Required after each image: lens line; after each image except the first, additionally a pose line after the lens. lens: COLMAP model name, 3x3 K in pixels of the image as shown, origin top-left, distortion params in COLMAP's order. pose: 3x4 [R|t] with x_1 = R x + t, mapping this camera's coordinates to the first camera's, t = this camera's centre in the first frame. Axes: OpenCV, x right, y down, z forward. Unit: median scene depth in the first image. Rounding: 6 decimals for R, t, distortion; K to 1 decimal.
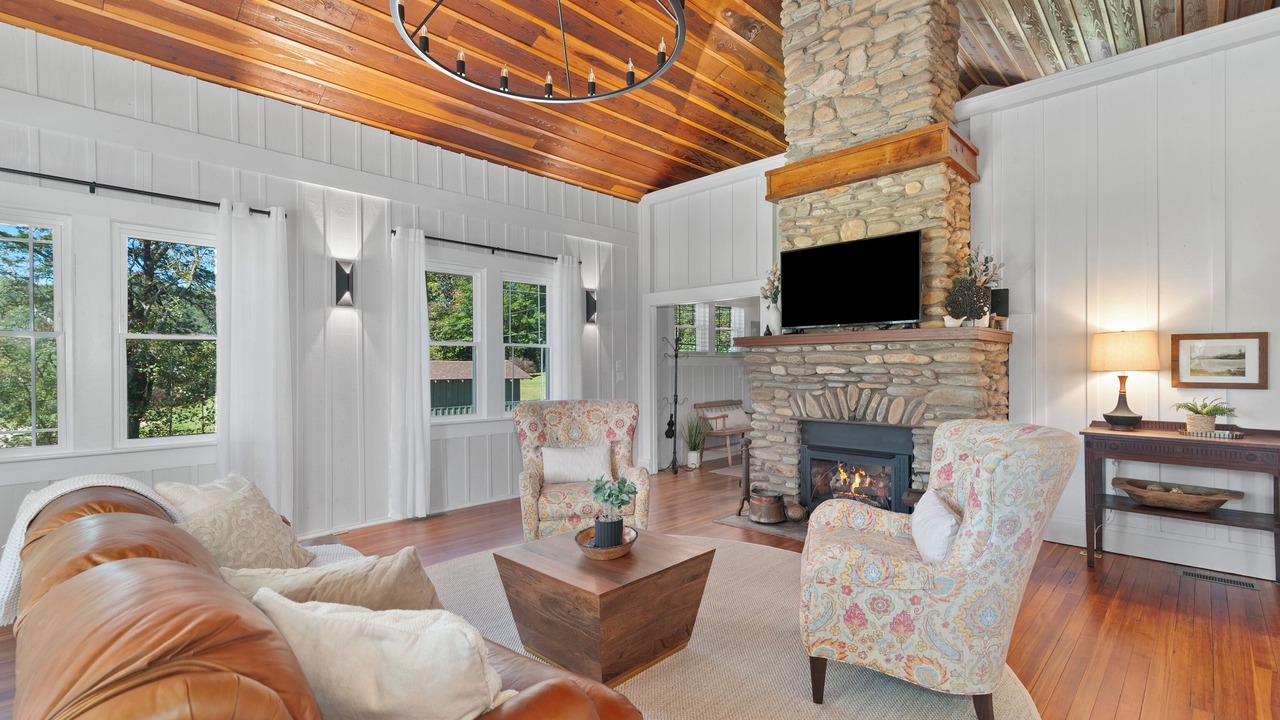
lens RADIAL K [[588.5, 0, 640.0], [0, 588.5, 360.0], [0, 0, 1]] dist [0.016189, -0.000088]
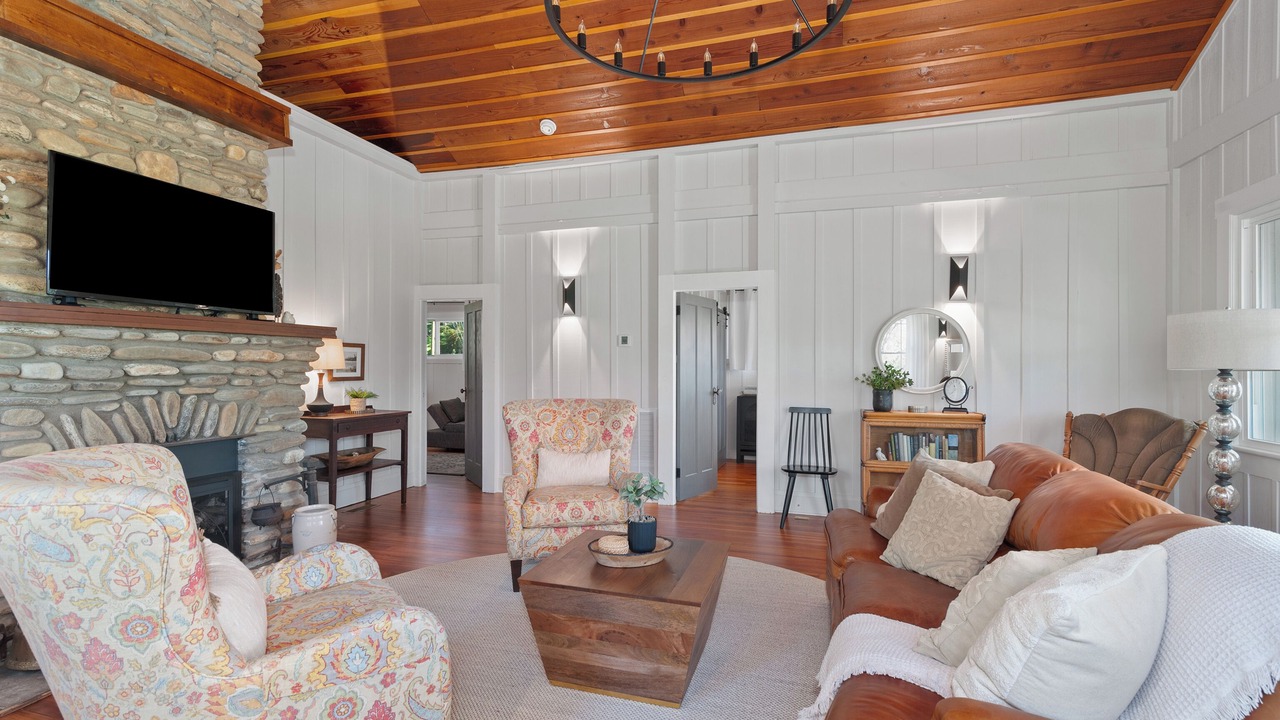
lens RADIAL K [[588.5, 0, 640.0], [0, 588.5, 360.0], [0, 0, 1]] dist [0.016189, -0.000088]
pose [[-0.453568, 0.012805, 0.891129, -0.525784], [-0.007521, 0.999806, -0.018194, 0.014403], [-0.891190, -0.014955, -0.453384, 0.830491]]
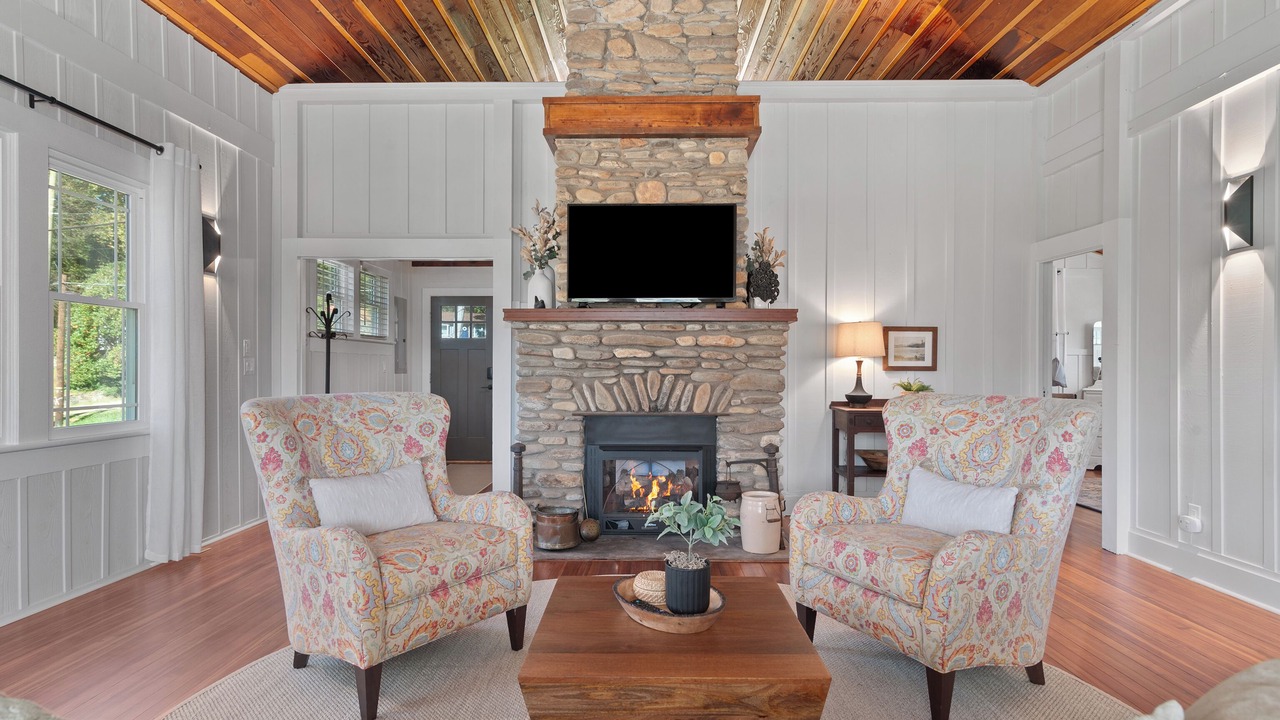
lens RADIAL K [[673.0, 0, 645.2], [0, 673.0, 363.9], [0, 0, 1]] dist [0.011817, -0.000064]
pose [[0.722546, 0.009141, 0.691263, -0.334252], [-0.011924, 0.999929, -0.000759, 0.033434], [-0.691220, -0.007694, 0.722603, 0.296263]]
